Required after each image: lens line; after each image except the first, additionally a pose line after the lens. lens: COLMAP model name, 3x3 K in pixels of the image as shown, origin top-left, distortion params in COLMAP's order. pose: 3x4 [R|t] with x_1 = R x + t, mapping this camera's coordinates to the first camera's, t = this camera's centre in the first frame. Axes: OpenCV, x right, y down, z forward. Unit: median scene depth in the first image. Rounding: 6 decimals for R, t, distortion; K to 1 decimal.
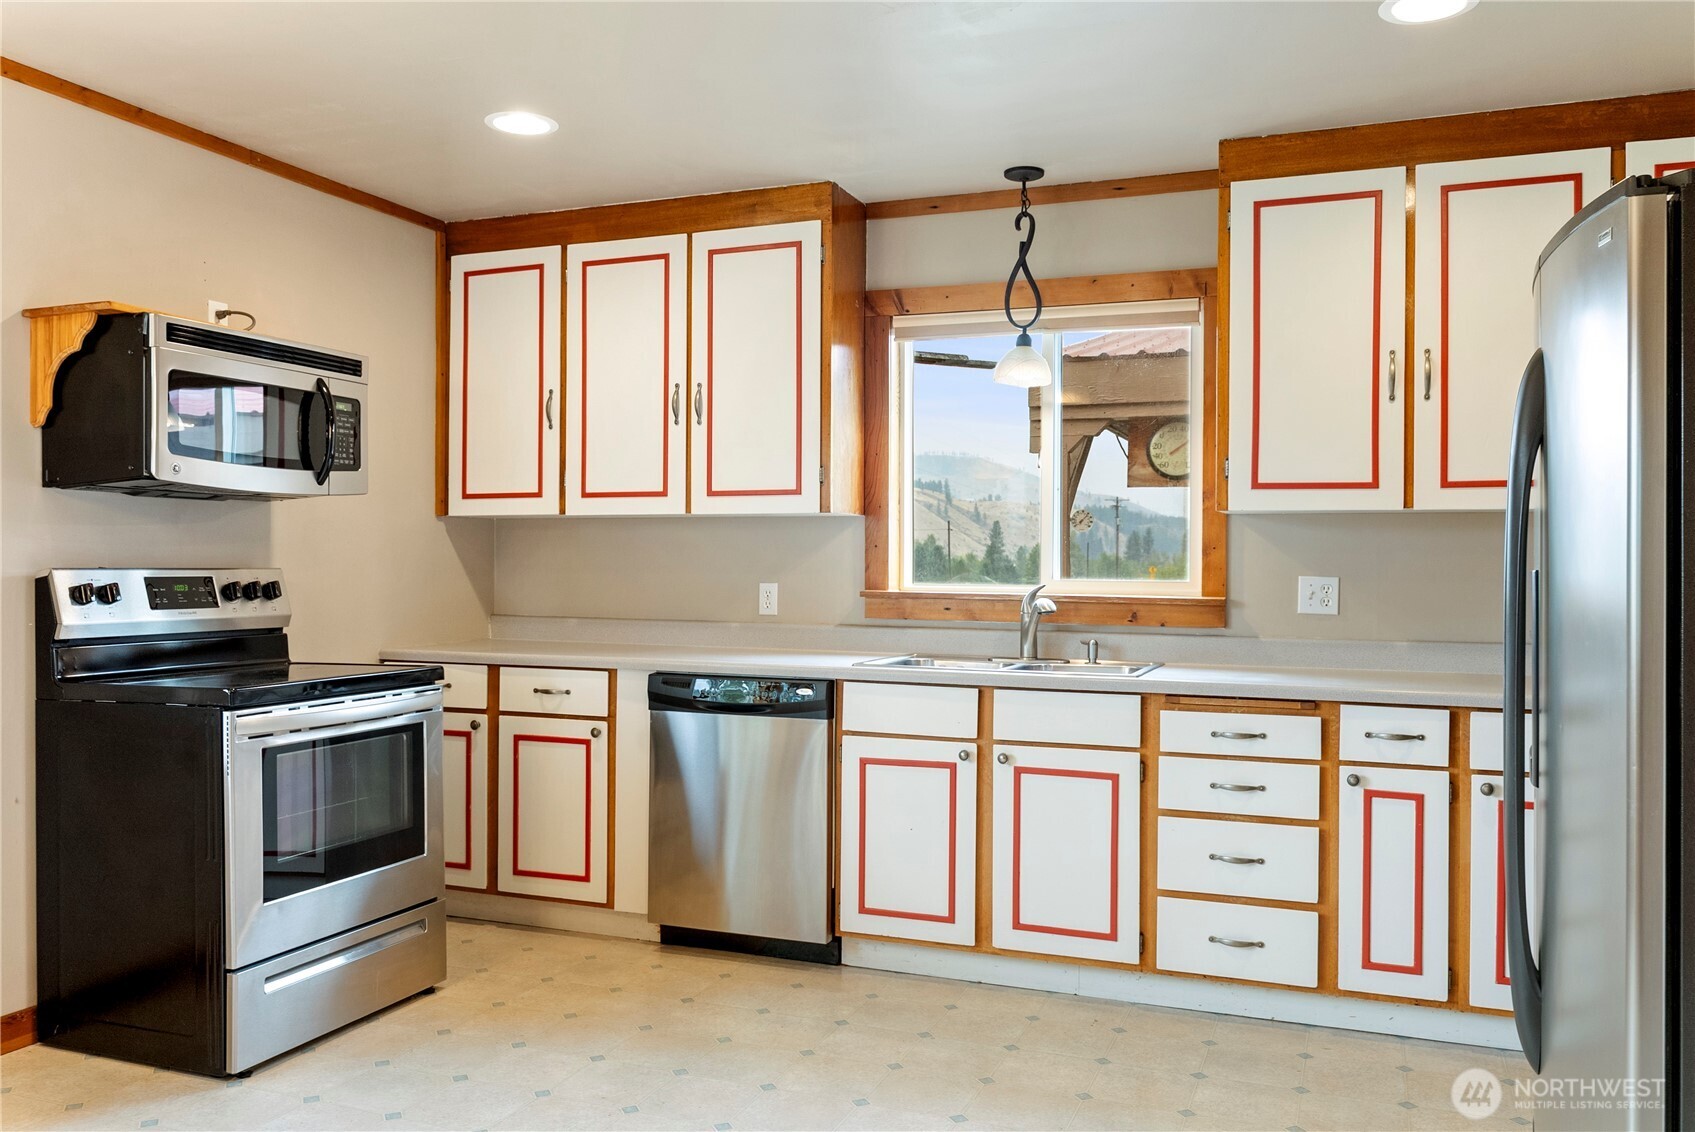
lens RADIAL K [[1326.9, 0, 848.8], [0, 1326.9, 568.3], [0, 0, 1]] dist [-0.007957, -0.007303]
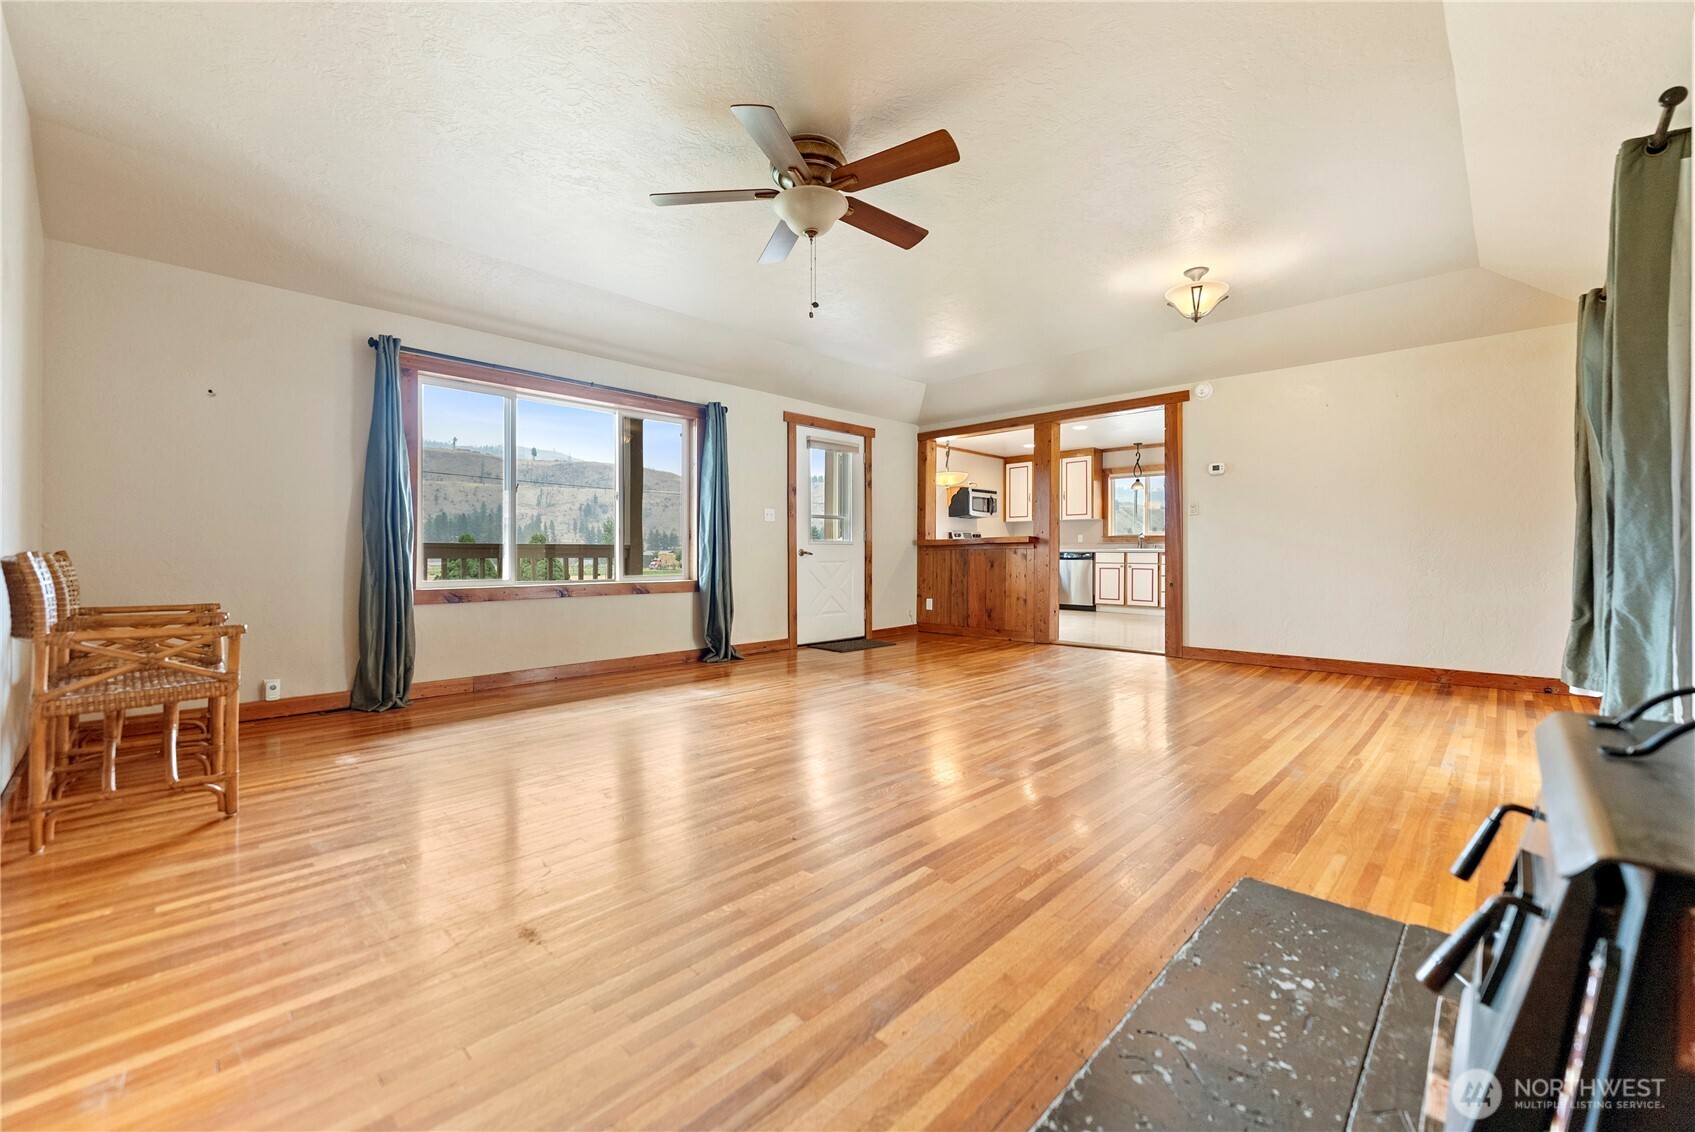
lens RADIAL K [[687.7, 0, 844.0], [0, 687.7, 555.9], [0, 0, 1]] dist [0.001066, 0.000002]
pose [[0.920987, -0.004540, -0.389566, 0.133421], [0.004697, 0.999989, -0.000550, 0.097869], [0.389564, -0.001324, 0.920998, -1.767646]]
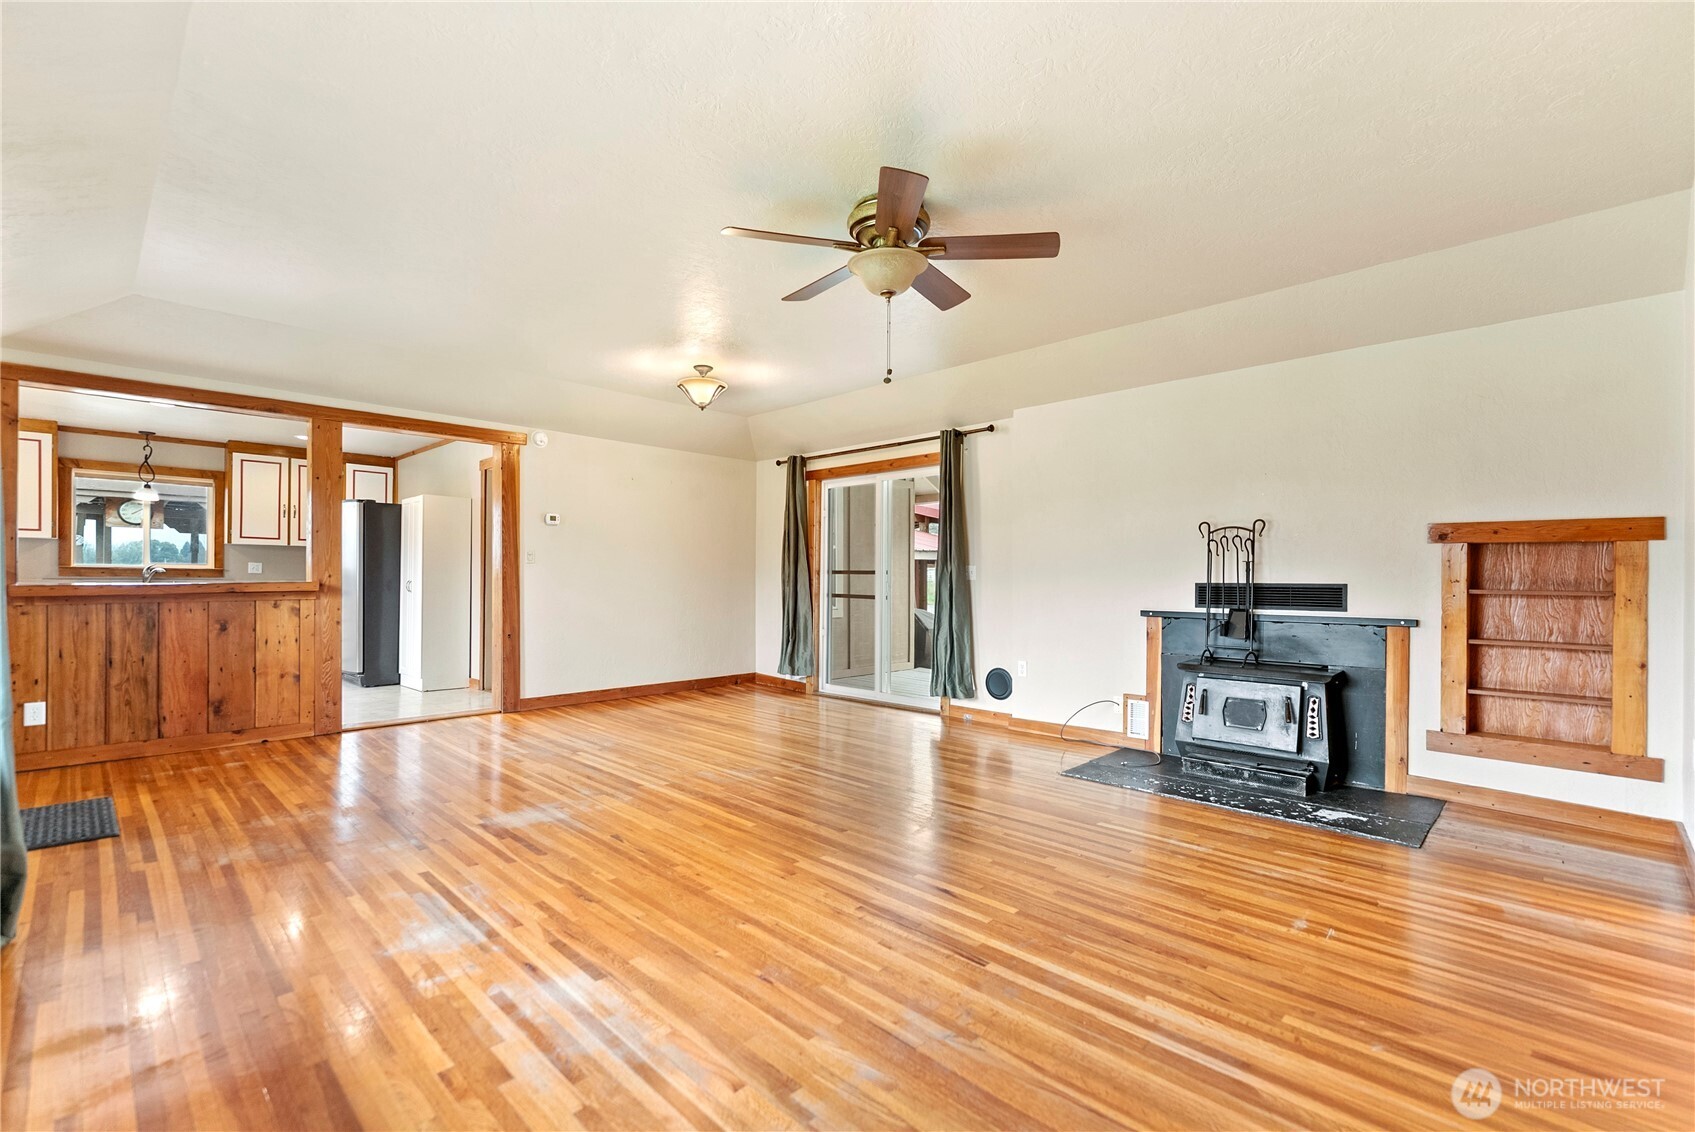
lens RADIAL K [[743.9, 0, 856.3], [0, 743.9, 575.8], [0, 0, 1]] dist [-0.000539, -0.000216]
pose [[0.384022, -0.000280, 0.923324, -0.930002], [-0.003342, 0.999993, 0.001694, 0.034617], [-0.923318, -0.003737, 0.384018, -1.346400]]
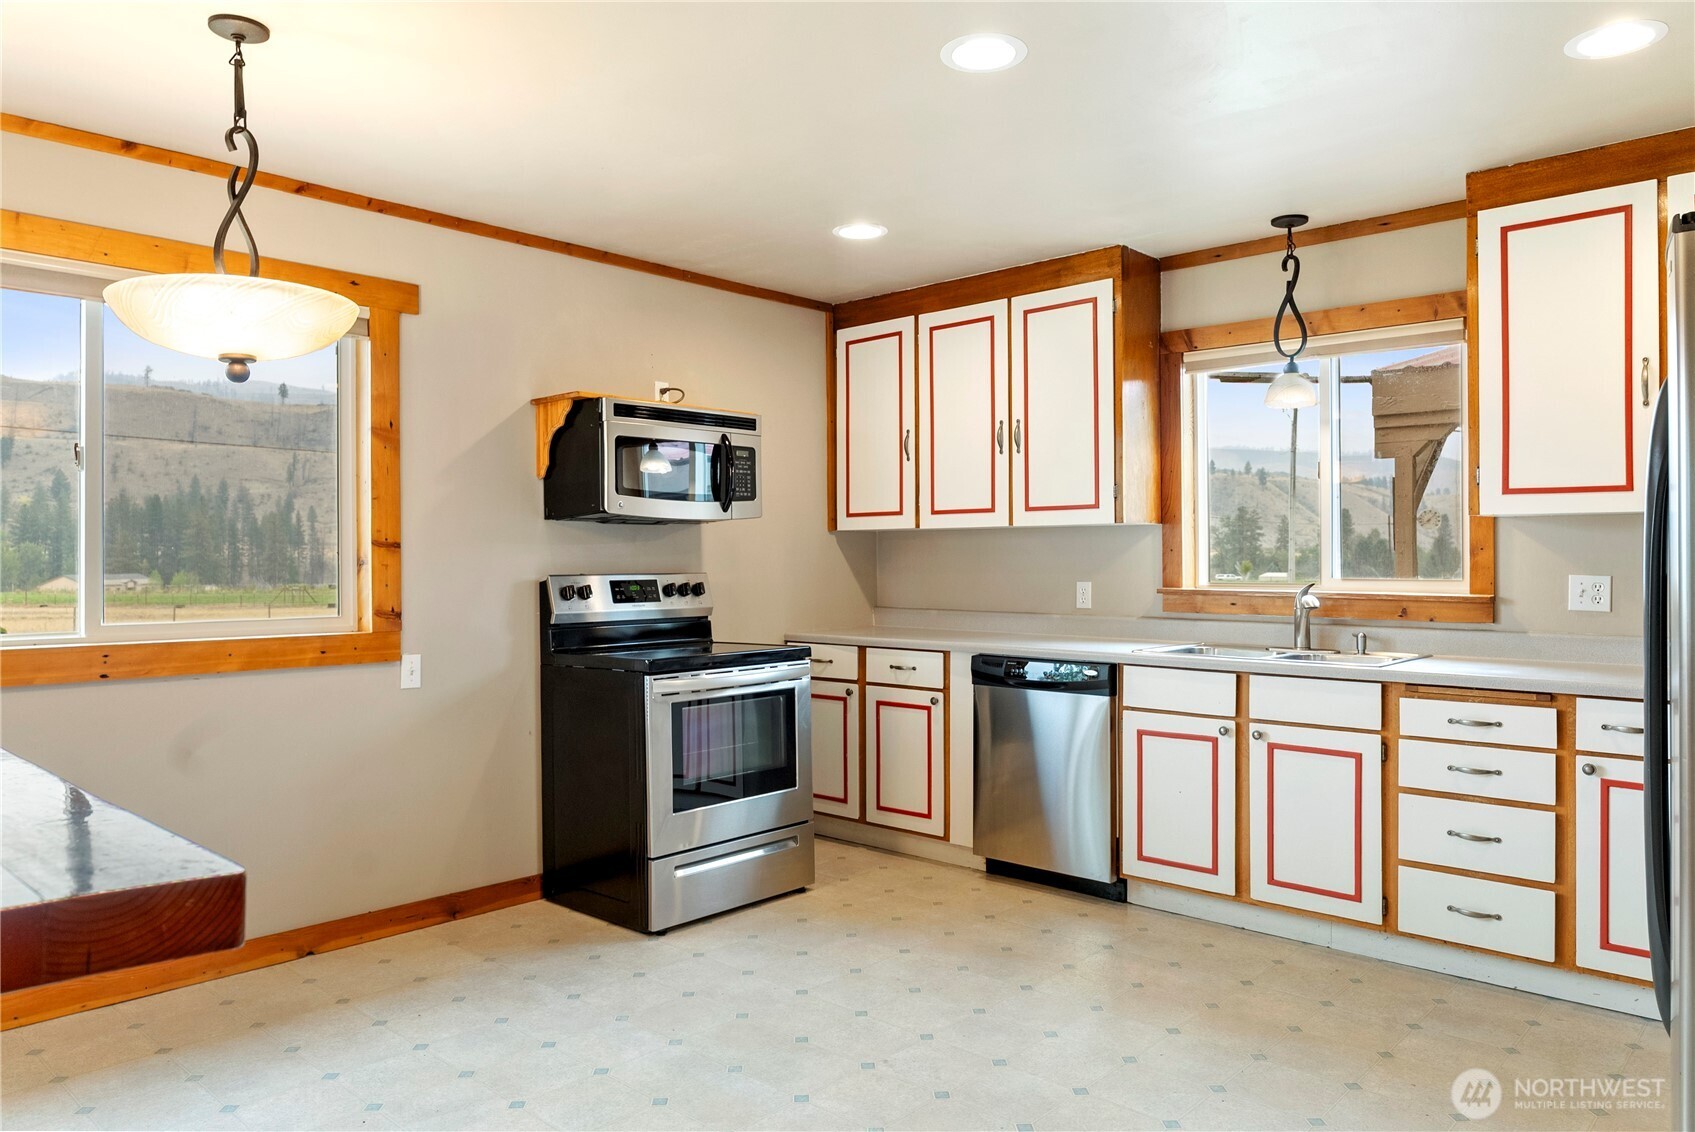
lens RADIAL K [[1152.8, 0, 842.4], [0, 1152.8, 561.2], [0, 0, 1]] dist [-0.004835, -0.012226]
pose [[0.930997, -0.009197, -0.364911, 0.144757], [0.008522, 0.999958, -0.003462, -0.007084], [0.364928, 0.000113, 0.931036, -0.061521]]
